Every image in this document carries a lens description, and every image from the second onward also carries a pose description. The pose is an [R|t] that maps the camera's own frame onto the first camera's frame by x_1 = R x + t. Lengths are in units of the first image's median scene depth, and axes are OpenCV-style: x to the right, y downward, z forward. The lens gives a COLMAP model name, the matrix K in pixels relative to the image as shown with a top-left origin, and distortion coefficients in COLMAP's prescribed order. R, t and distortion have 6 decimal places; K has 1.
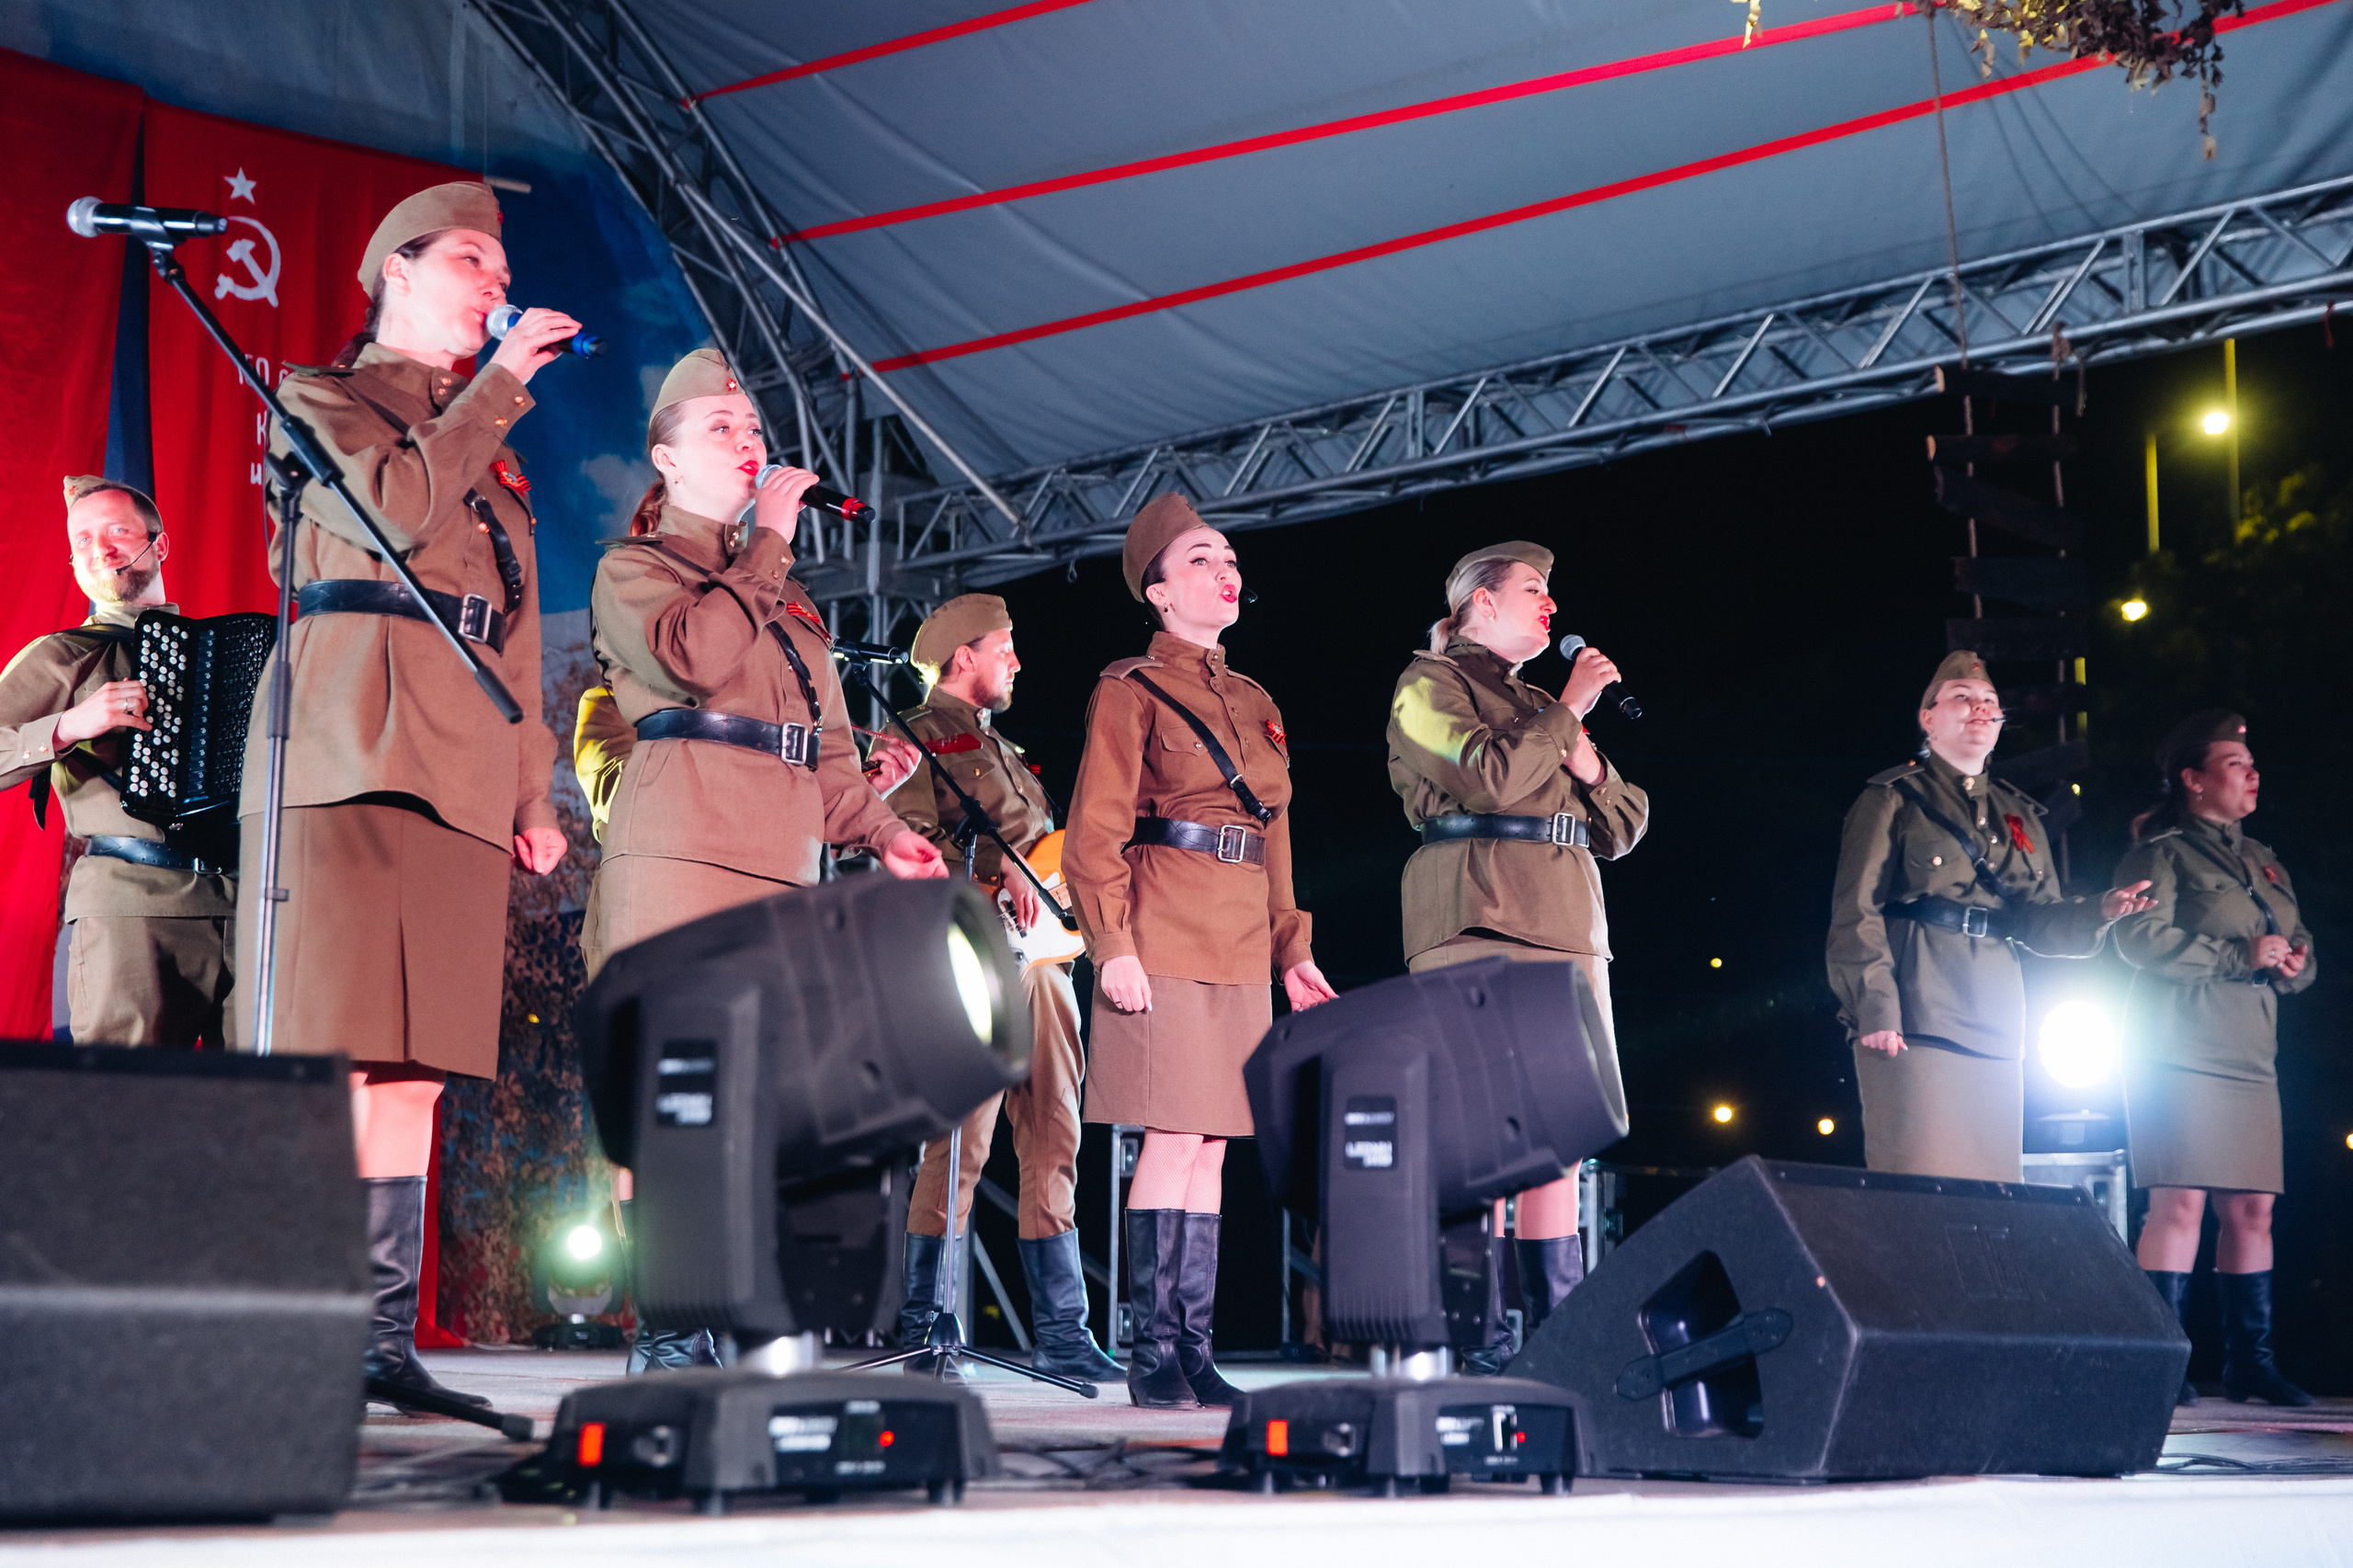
lens RADIAL K [[3362.5, 0, 1172.3], [0, 3362.5, 834.2], [0, 0, 1]] dist [-0.033039, 0.032055]
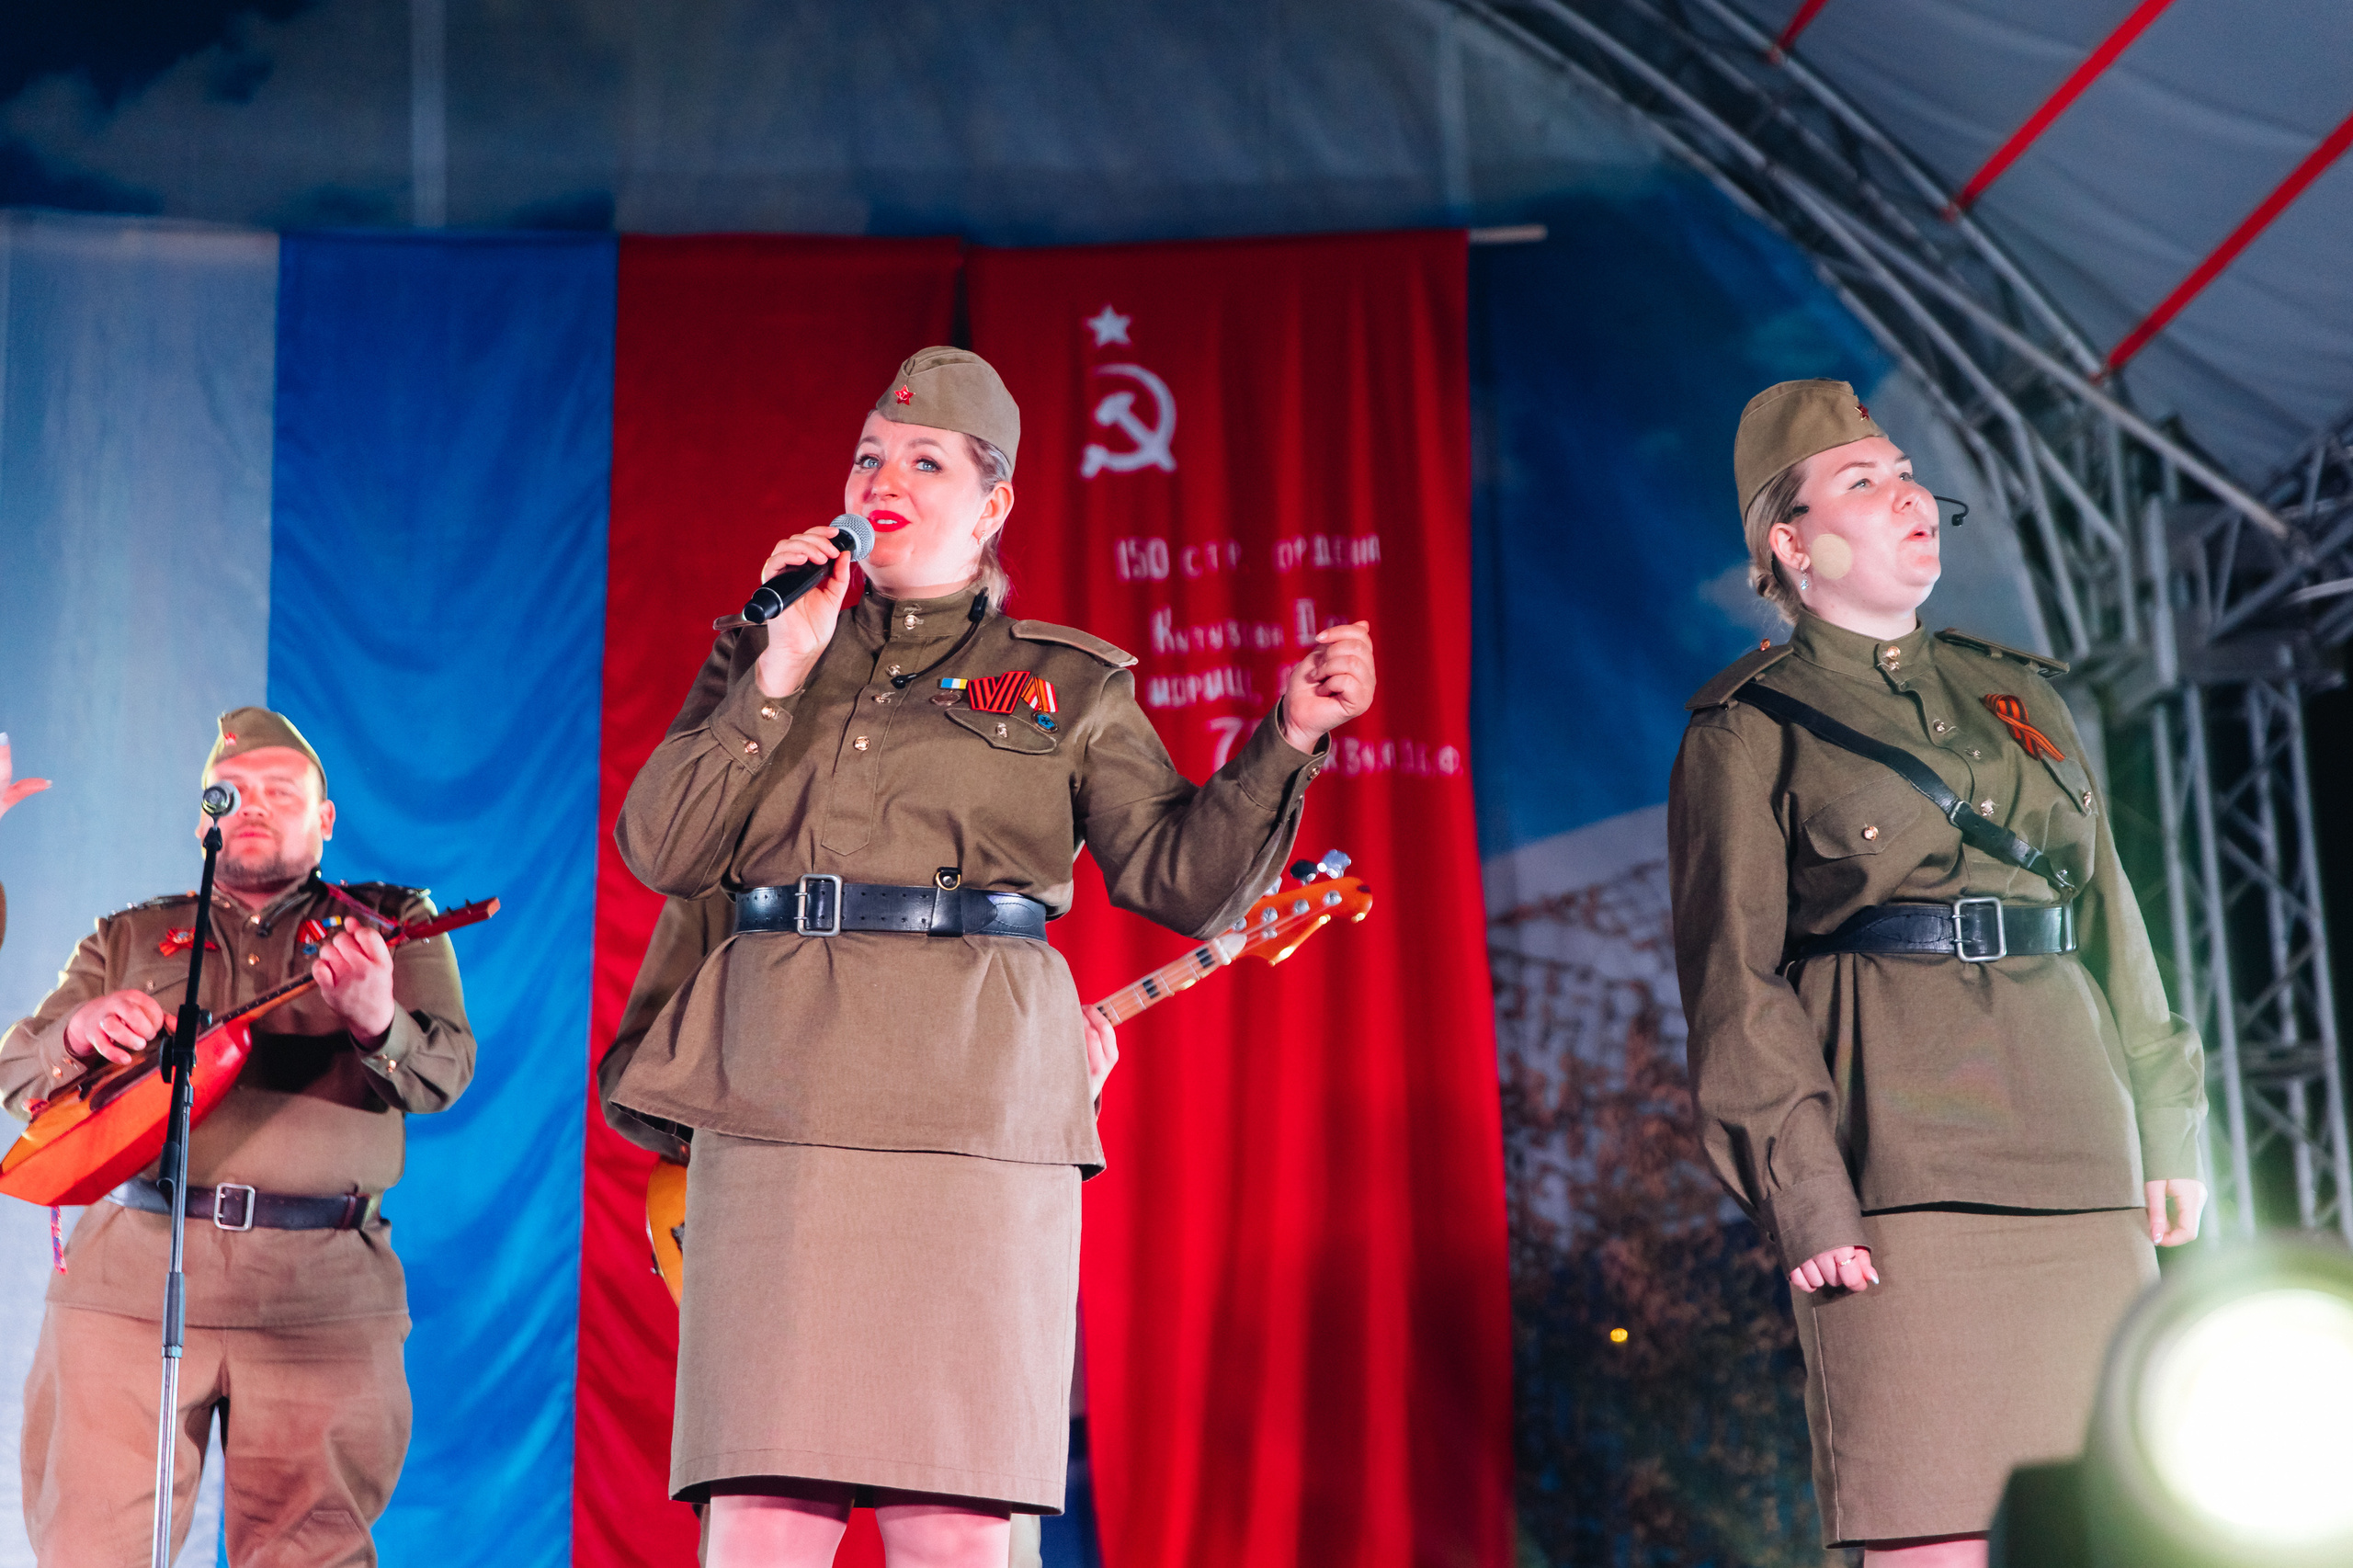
lens RADIAL K [[4191.1, 0, 1176.5], [0, 4191.1, 784.0], [0, 0, 1]] dist [-0.034412, 0.225593]
pose [[0.775660, -0.182563, -0.604171, 0.283188], [0.125236, 0.982738, -0.136172, 0.040007], [0.618601, 0.029959, 0.785134, 0.251975]]
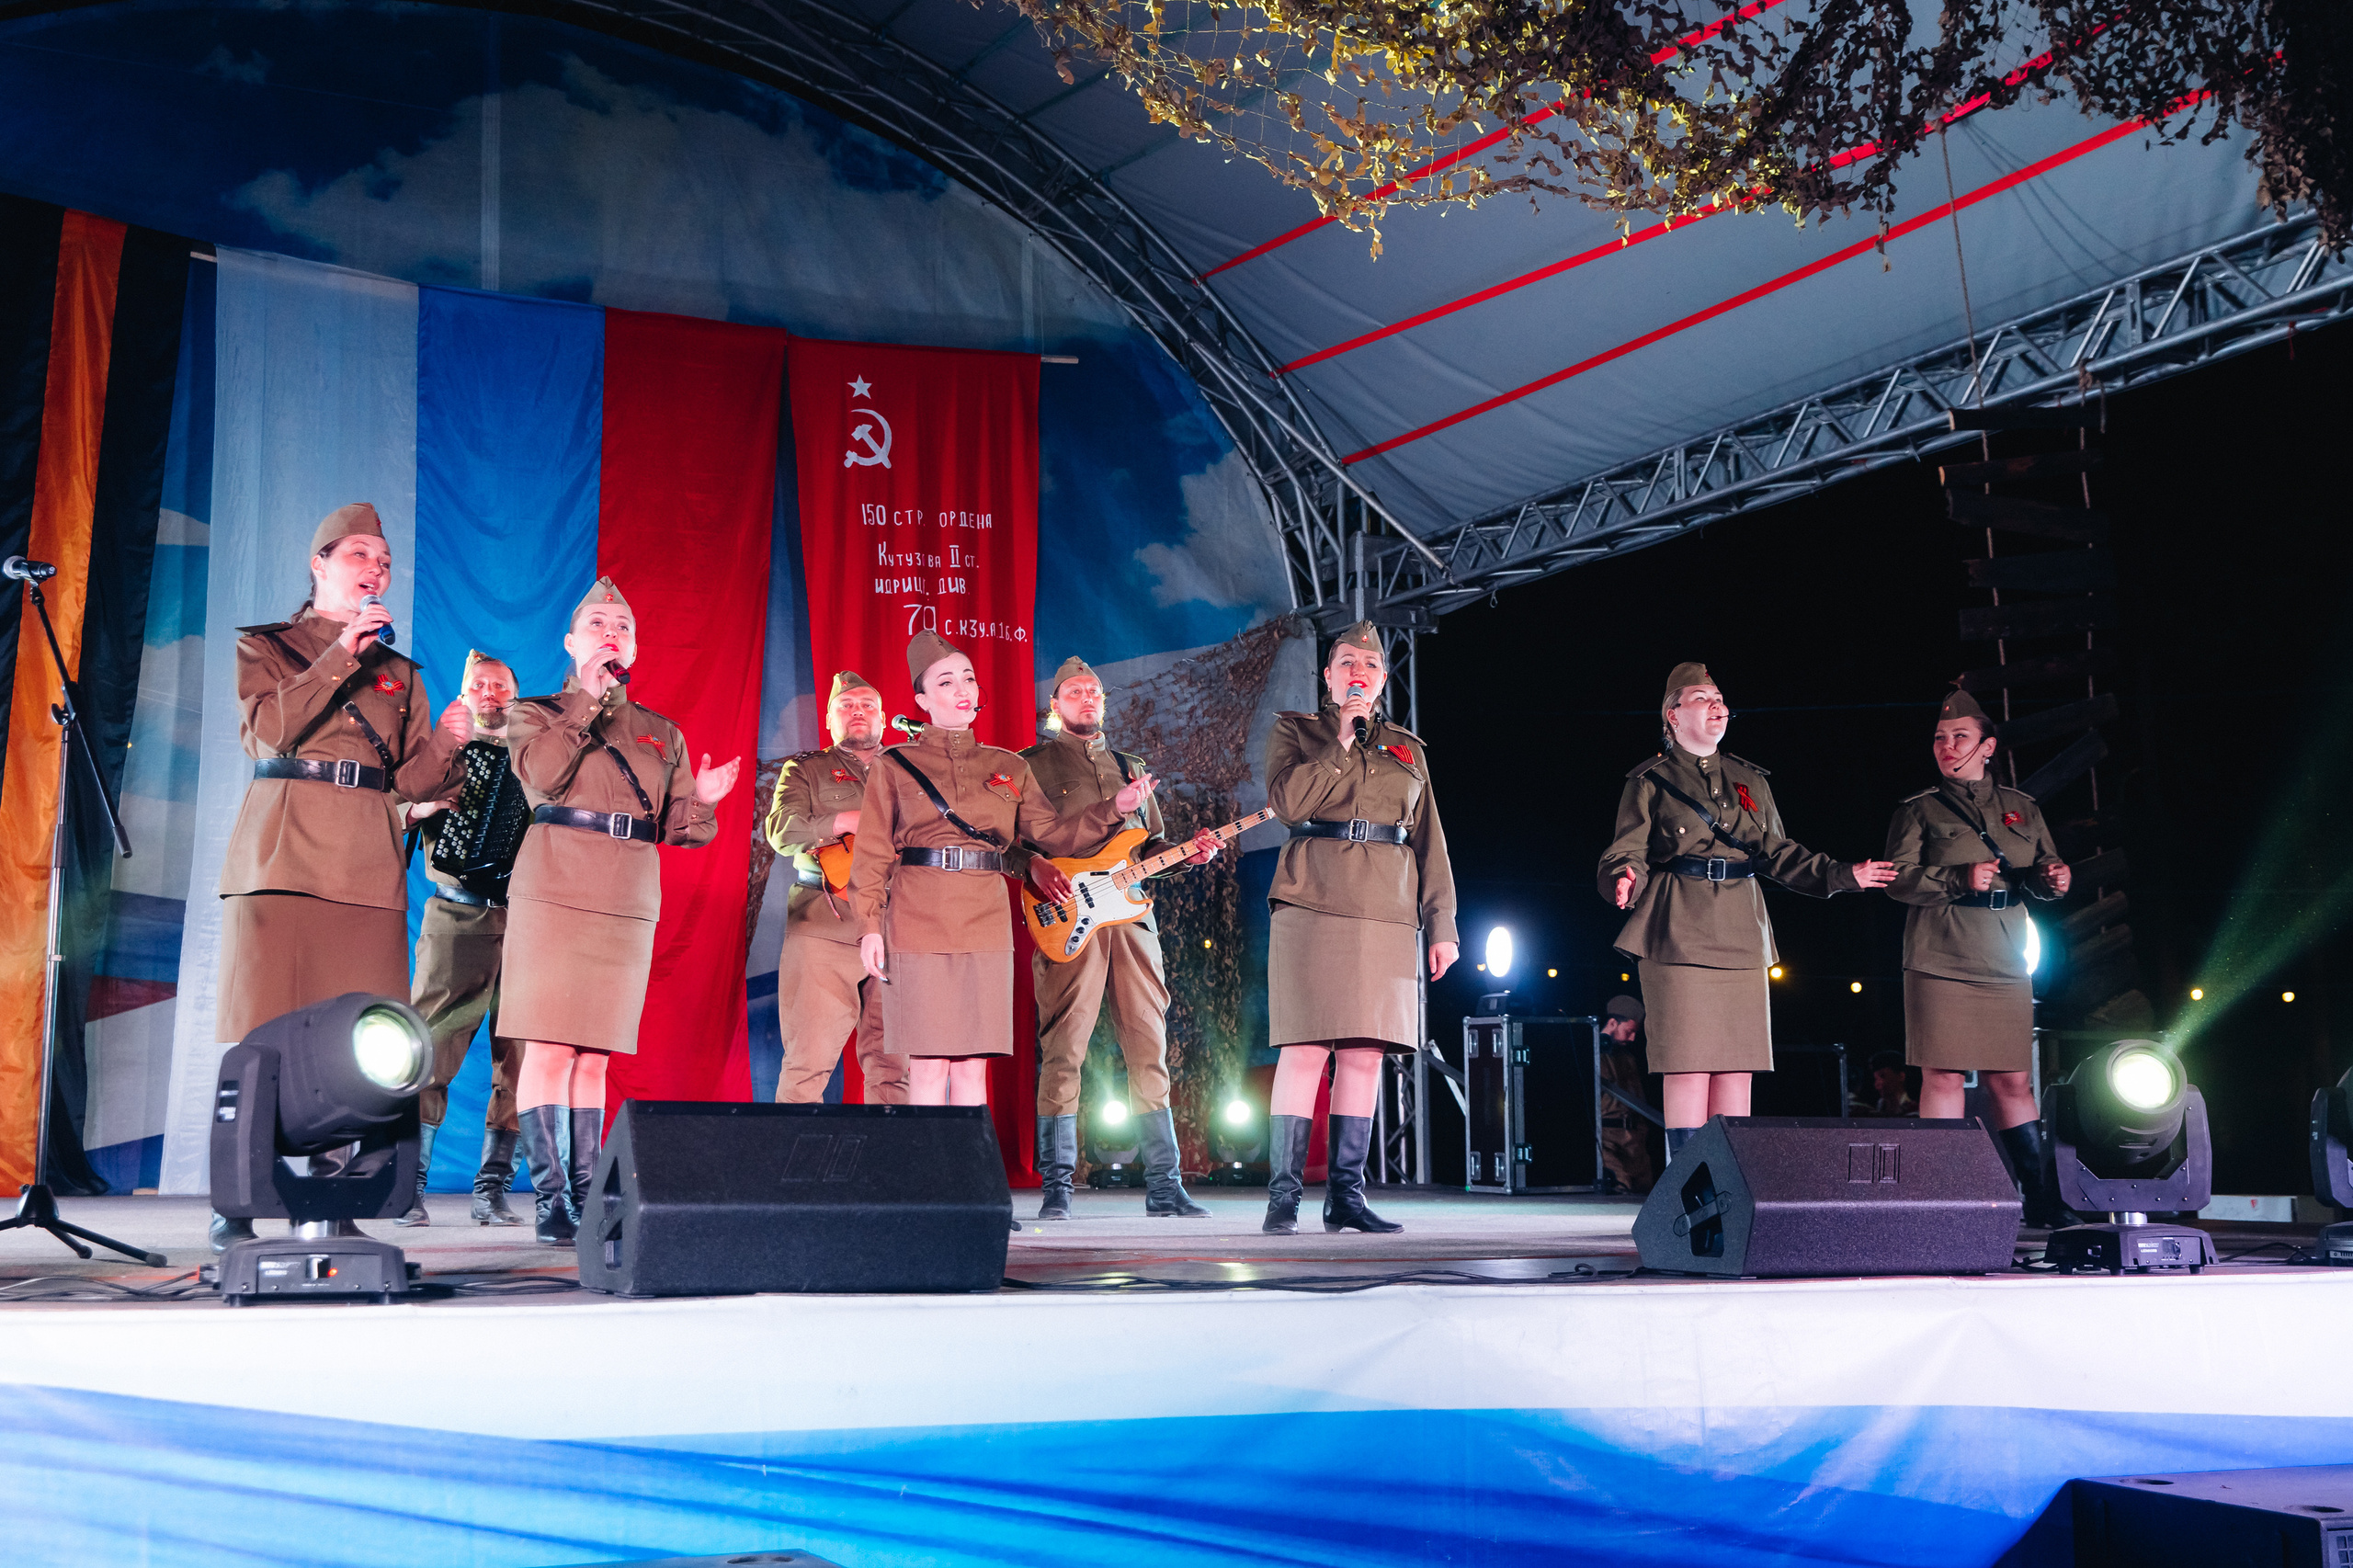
lens RADIAL K [[2651.6, 0, 1173.8], [0, 2651.6, 825.9], [0, 0, 1]] dist [-0.023505, -0.026091]
pose [[0.941335, -0.054851, -0.332985, 0.211229], [0.062353, 0.997983, 0.011878, -0.009695], [0.331662, -0.031944, 0.942857, -0.035874]]
